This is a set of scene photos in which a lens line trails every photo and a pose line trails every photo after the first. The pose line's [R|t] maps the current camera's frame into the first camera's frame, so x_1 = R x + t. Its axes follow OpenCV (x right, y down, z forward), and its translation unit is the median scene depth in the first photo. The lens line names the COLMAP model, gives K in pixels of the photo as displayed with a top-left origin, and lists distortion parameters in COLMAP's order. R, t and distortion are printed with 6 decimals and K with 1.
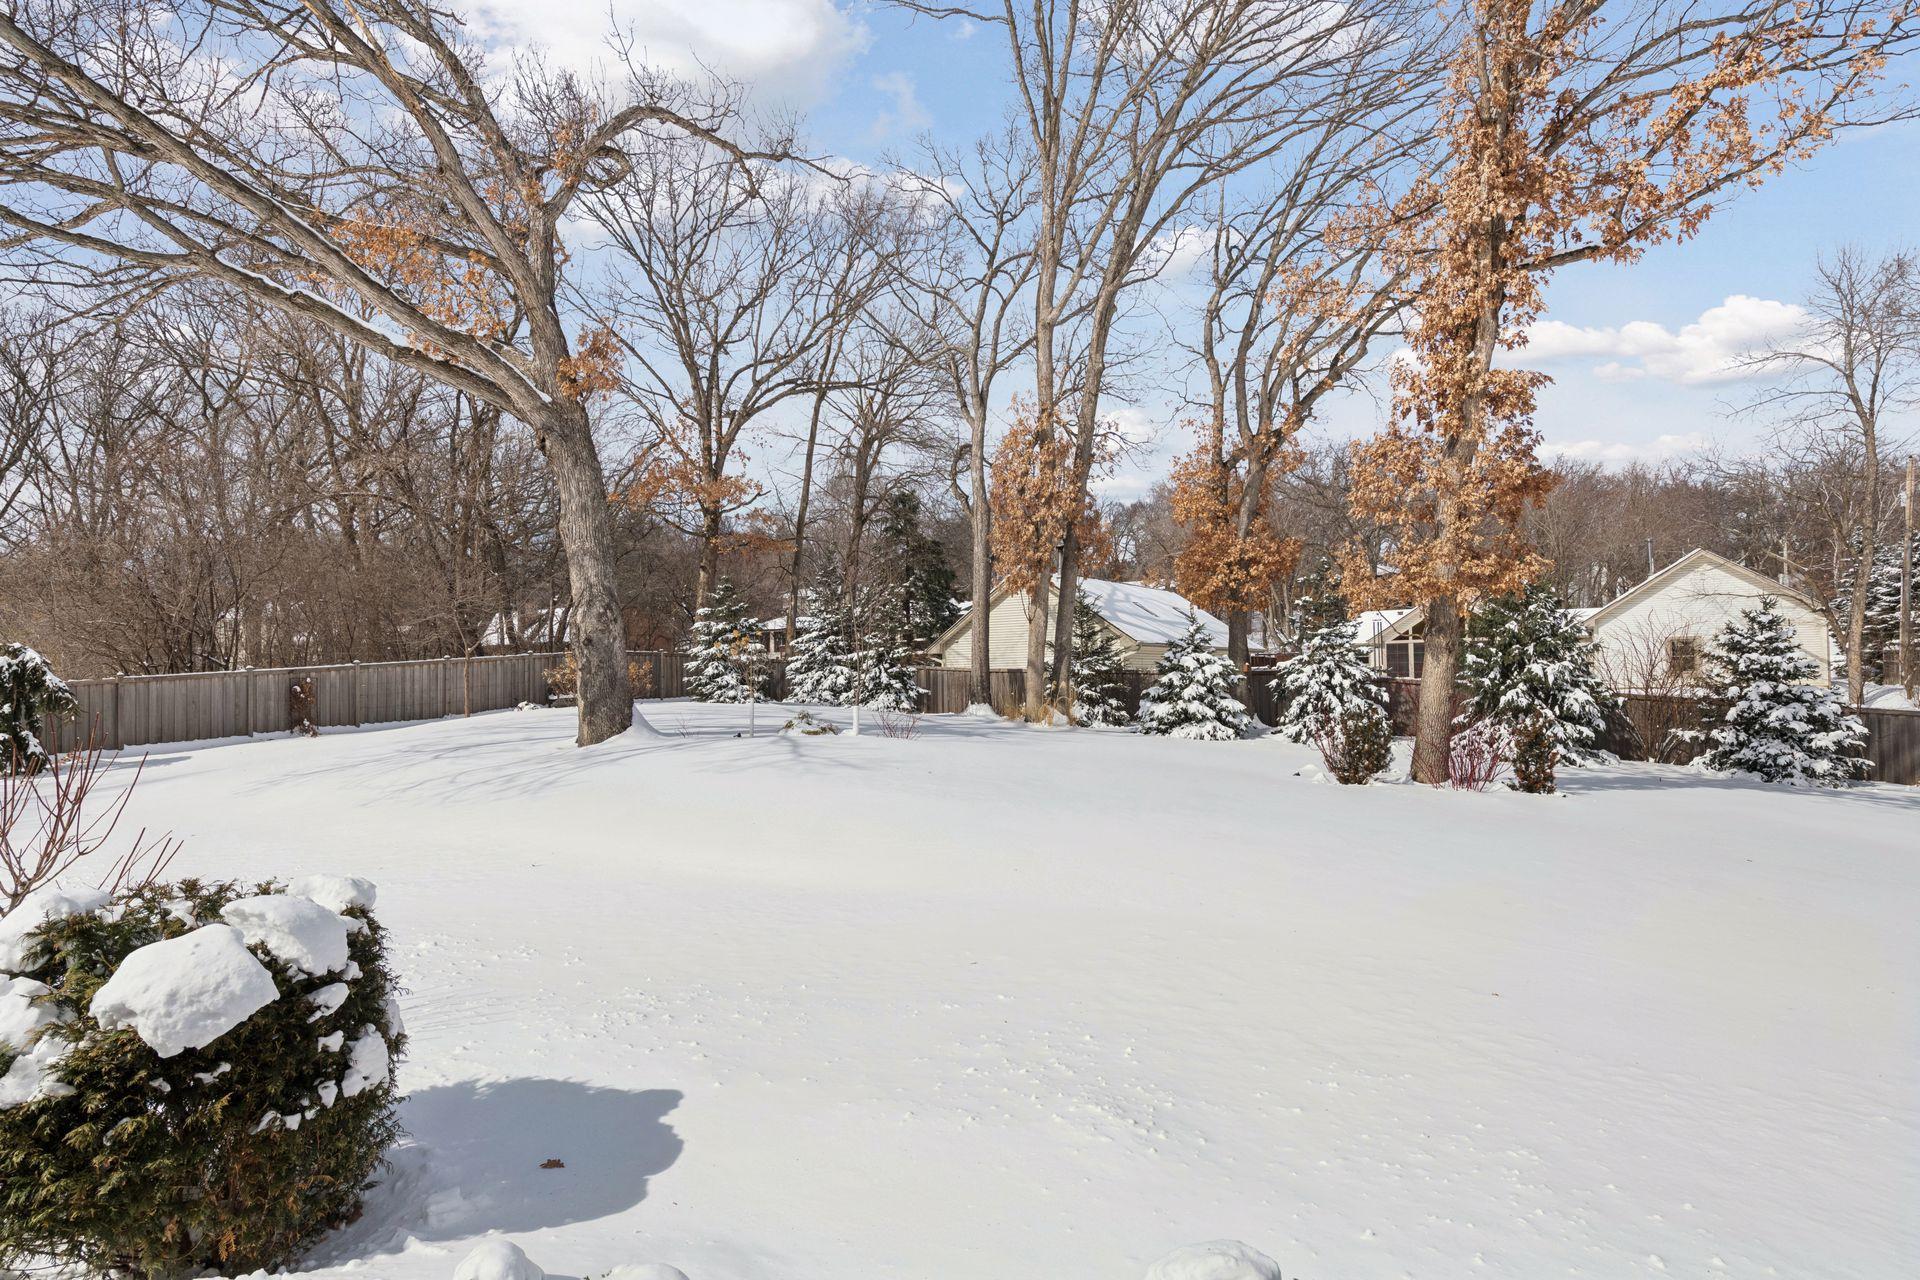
lens RADIAL K [[924.3, 0, 953.4], [0, 924.3, 643.5], [0, 0, 1]] dist [-0.023822, -0.000381]
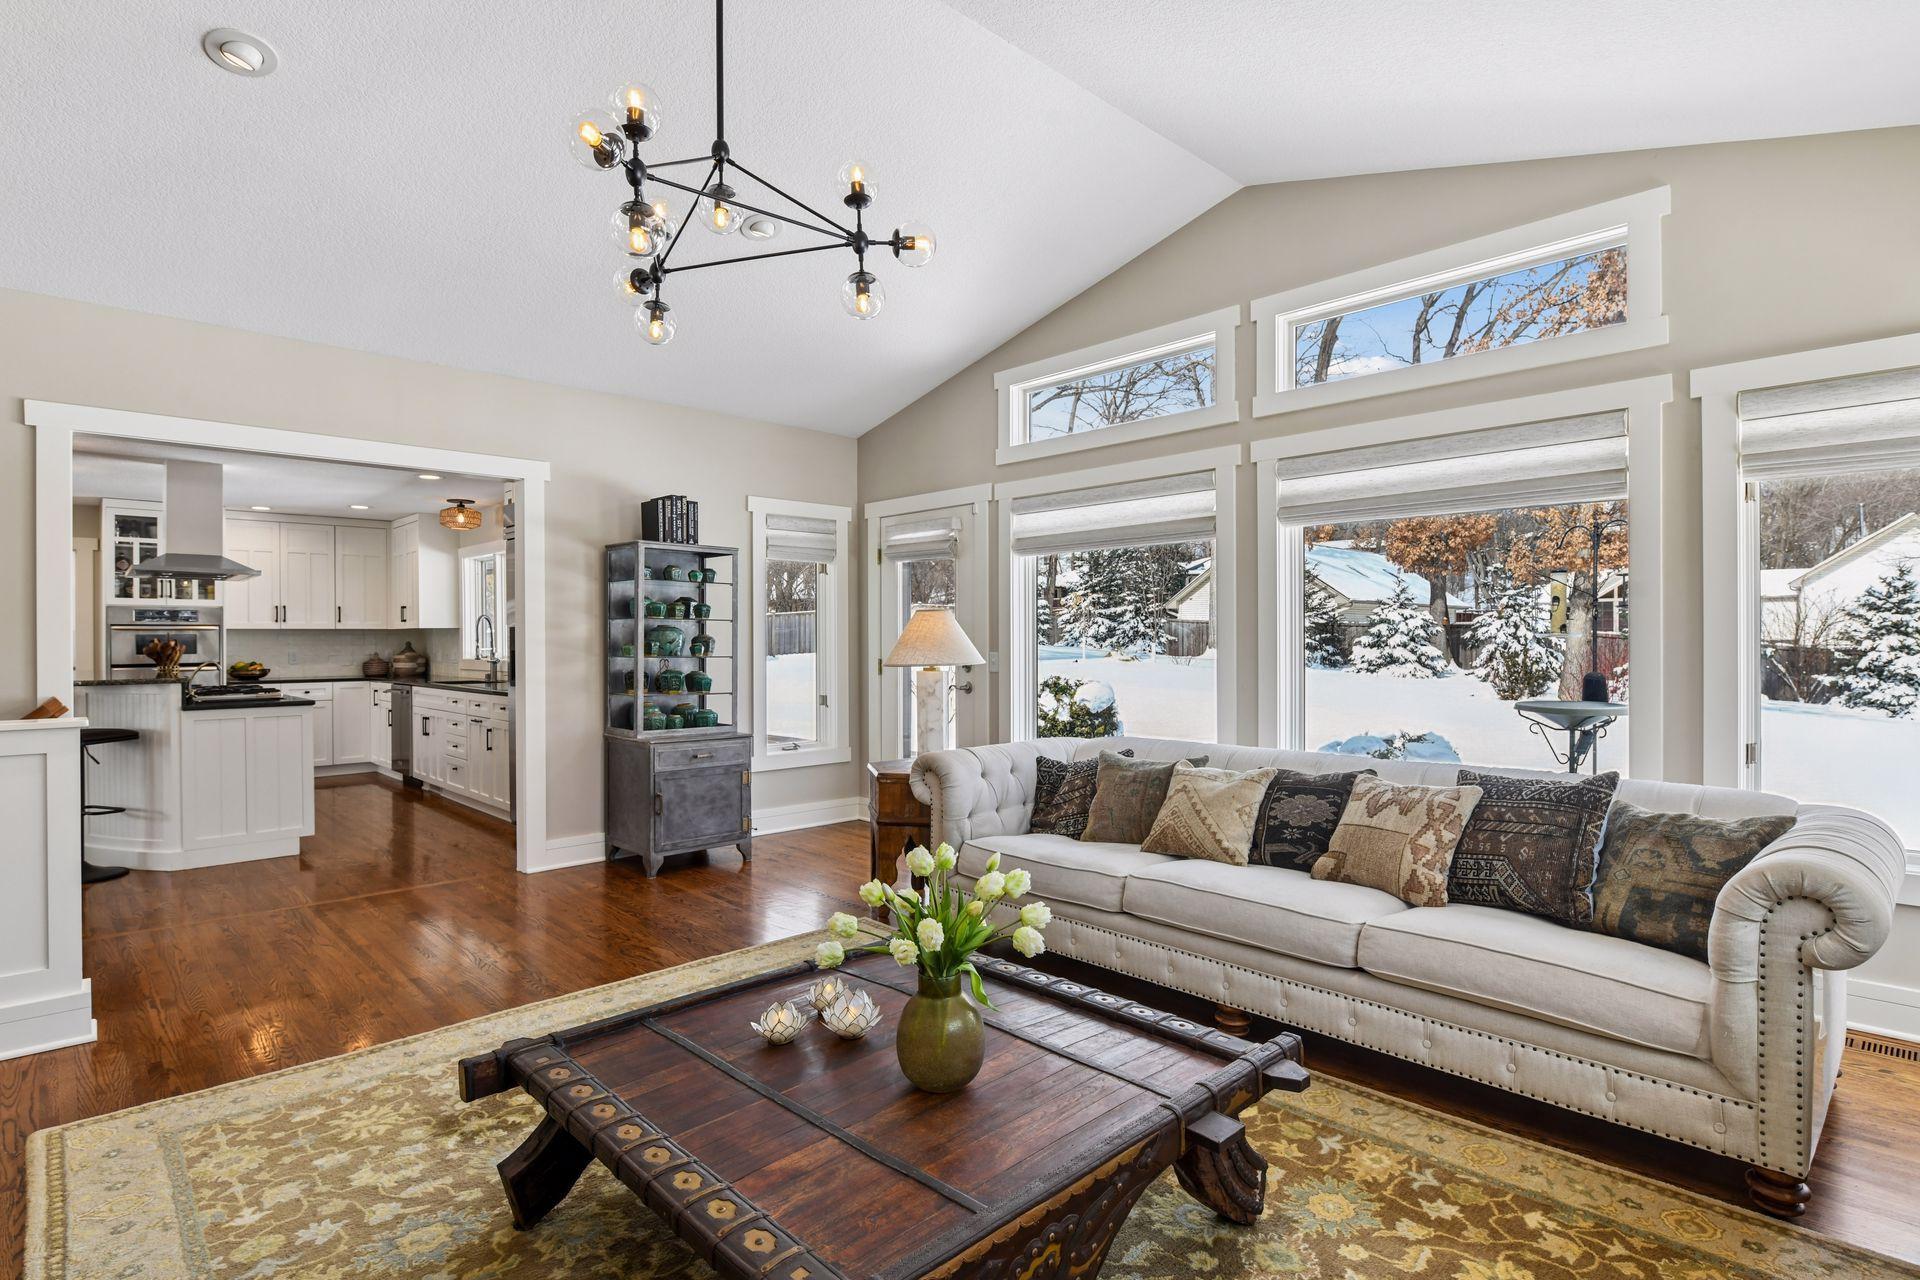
lens RADIAL K [[924.3, 0, 975.4], [0, 924.3, 635.8], [0, 0, 1]] dist [-0.023822, -0.000381]
pose [[0.985249, 0.010352, -0.170812, -0.091958], [-0.003456, 0.999169, 0.040620, -0.002551], [0.171091, -0.039430, 0.984466, -0.326728]]
